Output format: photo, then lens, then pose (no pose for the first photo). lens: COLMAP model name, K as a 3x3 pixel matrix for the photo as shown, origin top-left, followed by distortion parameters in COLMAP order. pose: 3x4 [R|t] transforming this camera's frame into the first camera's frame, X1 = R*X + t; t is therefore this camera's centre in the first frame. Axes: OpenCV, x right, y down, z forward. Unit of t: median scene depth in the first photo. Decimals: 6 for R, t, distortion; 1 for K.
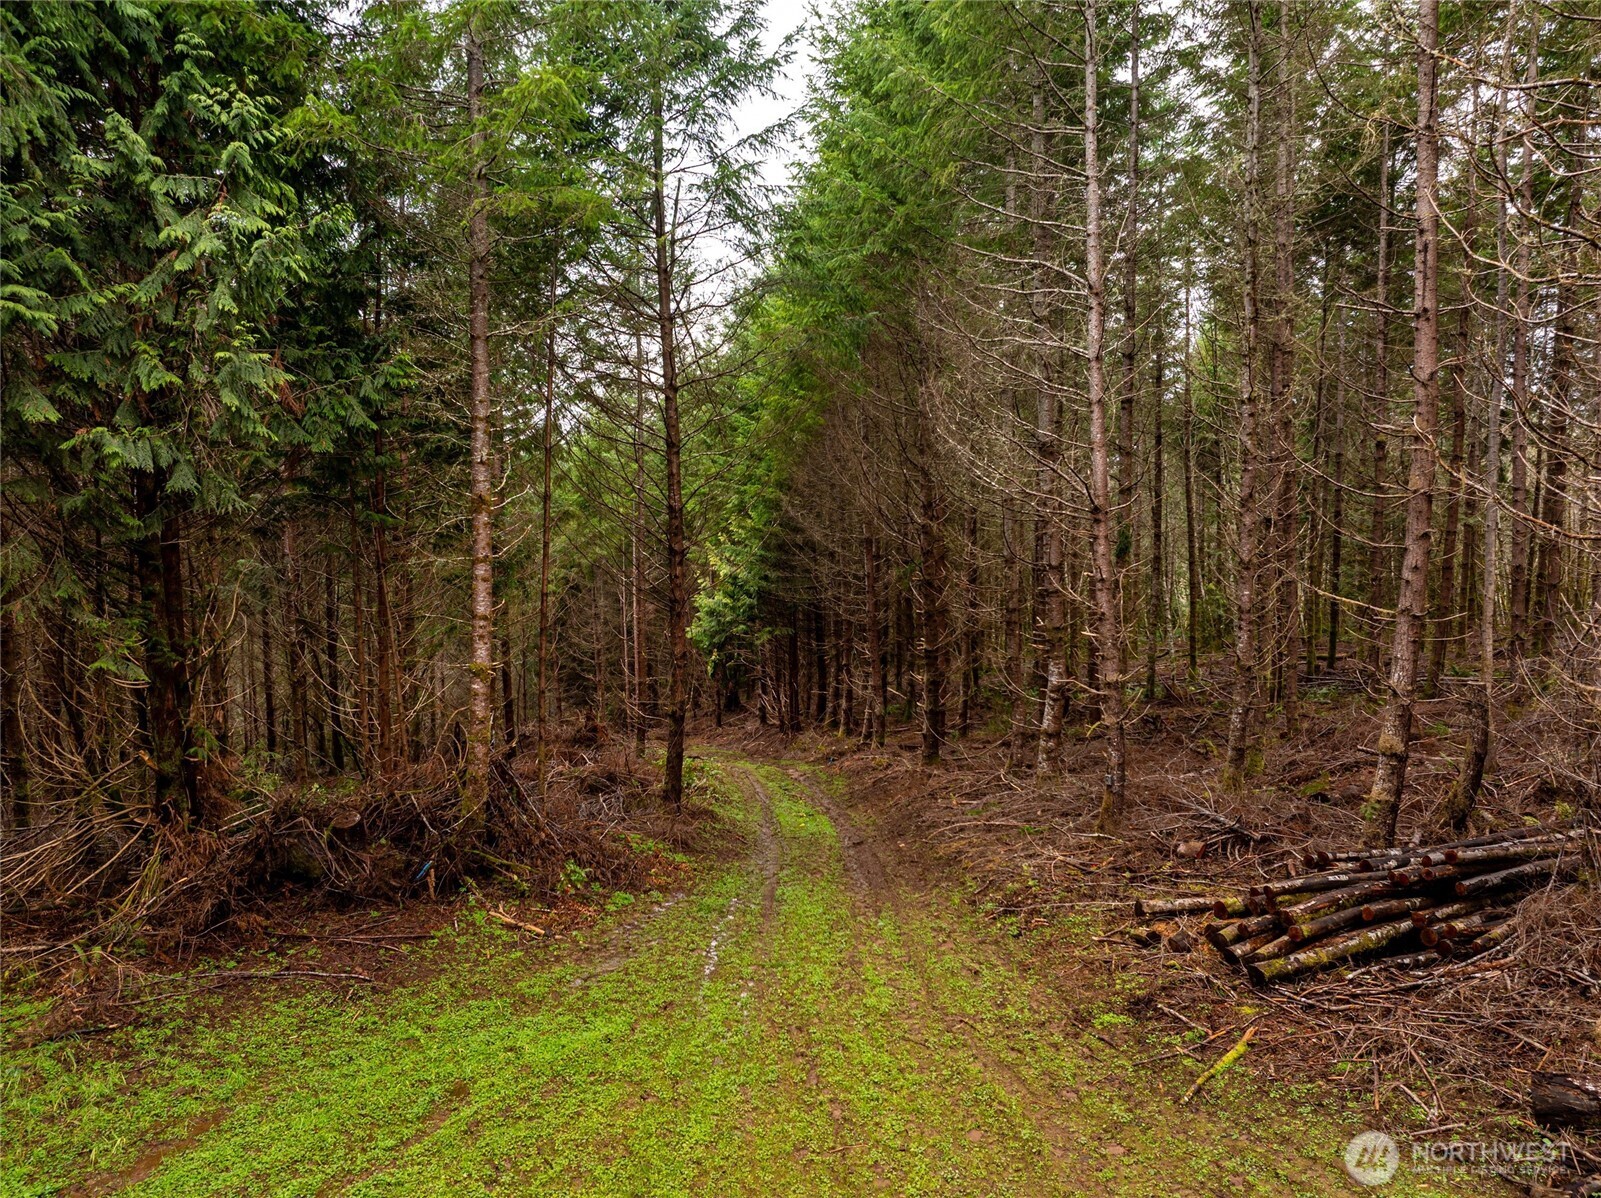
lens RADIAL K [[1118.3, 0, 799.9], [0, 1118.3, 598.3], [0, 0, 1]] dist [-0.029653, -0.000200]
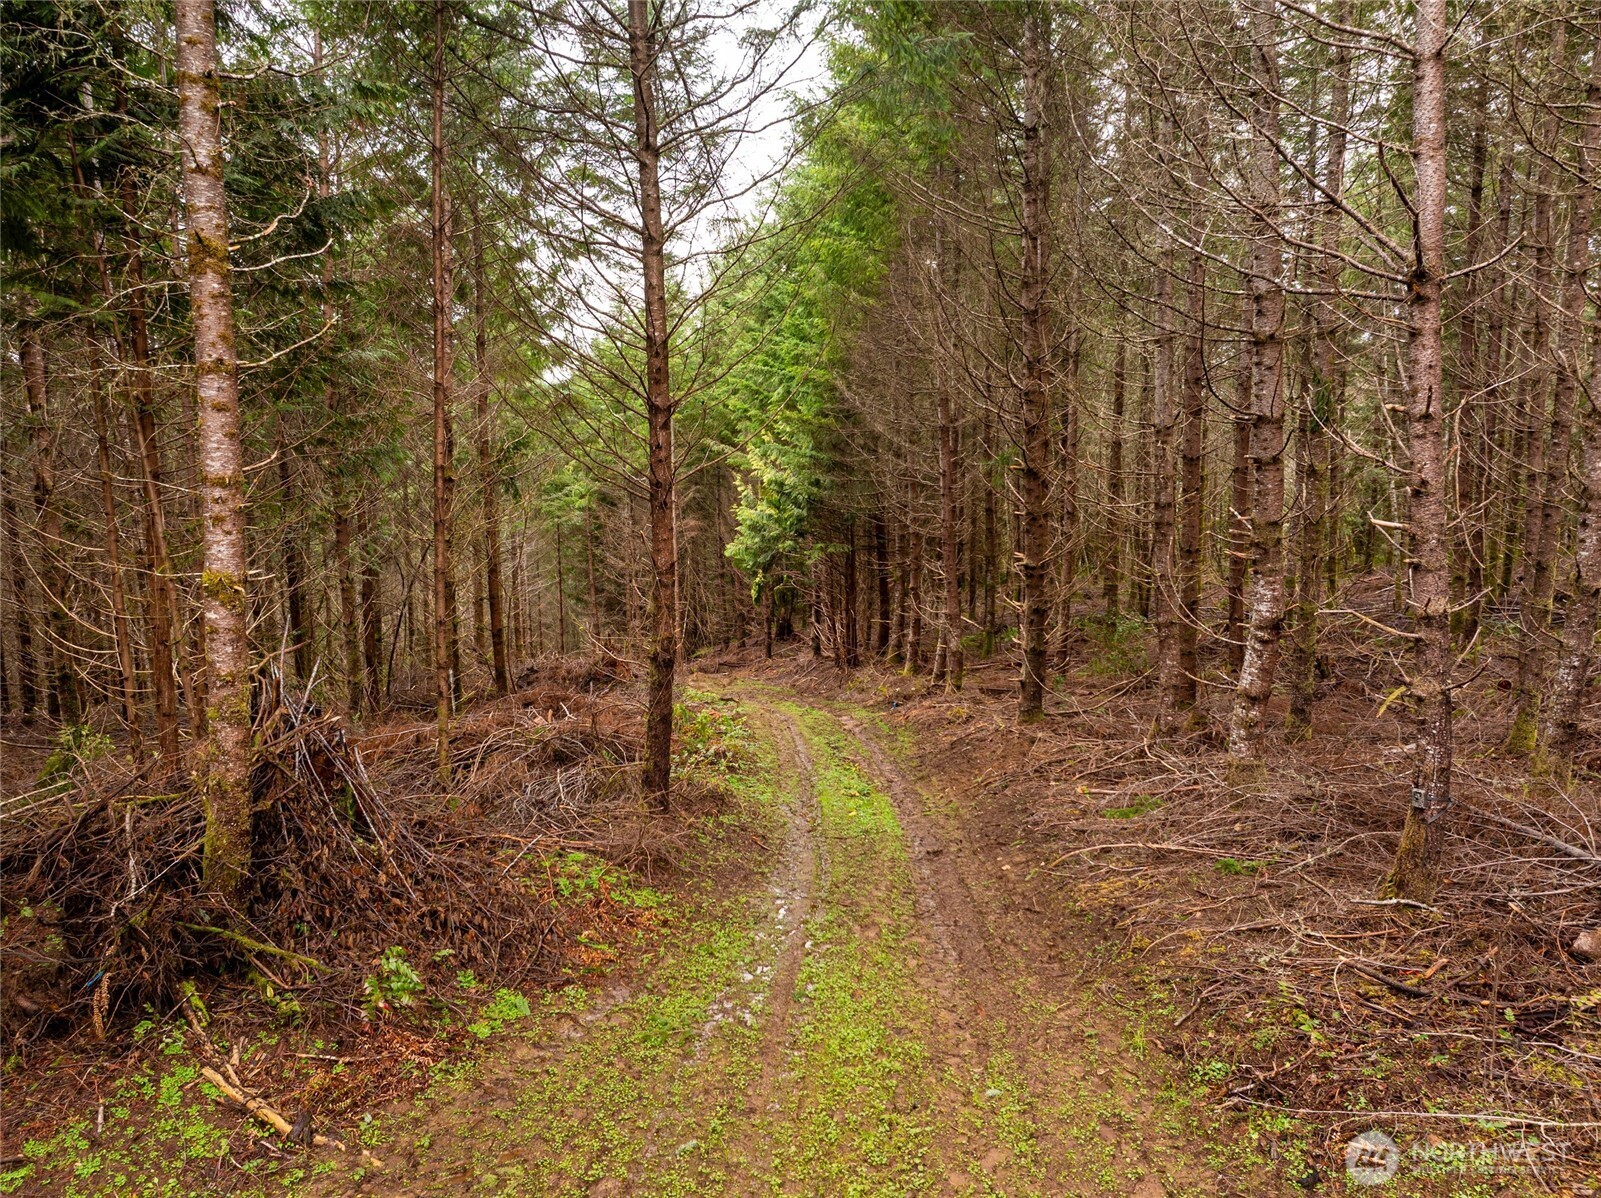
lens RADIAL K [[1118.3, 0, 800.5], [0, 1118.3, 601.0], [0, 0, 1]] dist [-0.029653, -0.000200]
pose [[0.998401, 0.005899, -0.056212, 0.006709], [-0.002044, 0.997657, 0.068382, 0.019017], [0.056484, -0.068158, 0.996074, 0.261338]]
